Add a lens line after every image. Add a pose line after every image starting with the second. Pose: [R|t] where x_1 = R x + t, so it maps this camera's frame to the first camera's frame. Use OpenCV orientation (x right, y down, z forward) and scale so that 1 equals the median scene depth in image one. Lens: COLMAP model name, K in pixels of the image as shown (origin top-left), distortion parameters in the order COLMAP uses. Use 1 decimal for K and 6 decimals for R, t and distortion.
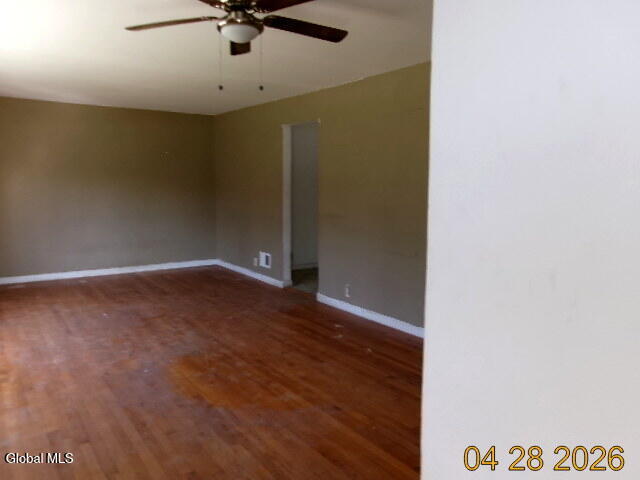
lens RADIAL K [[493.9, 0, 319.9], [0, 493.9, 236.6], [0, 0, 1]] dist [-0.046743, 0.081365]
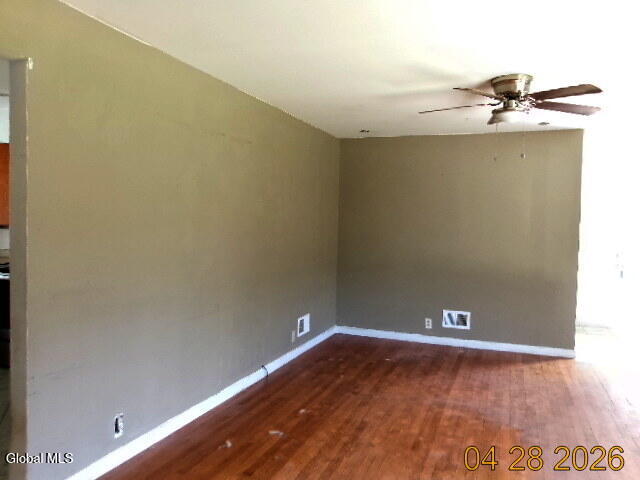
lens RADIAL K [[493.9, 0, 319.9], [0, 493.9, 236.6], [0, 0, 1]] dist [-0.046743, 0.081365]
pose [[-0.553852, -0.042929, 0.831508, -0.685162], [0.064510, 0.993455, 0.094259, -0.175925], [-0.830112, 0.105846, -0.547458, 1.518334]]
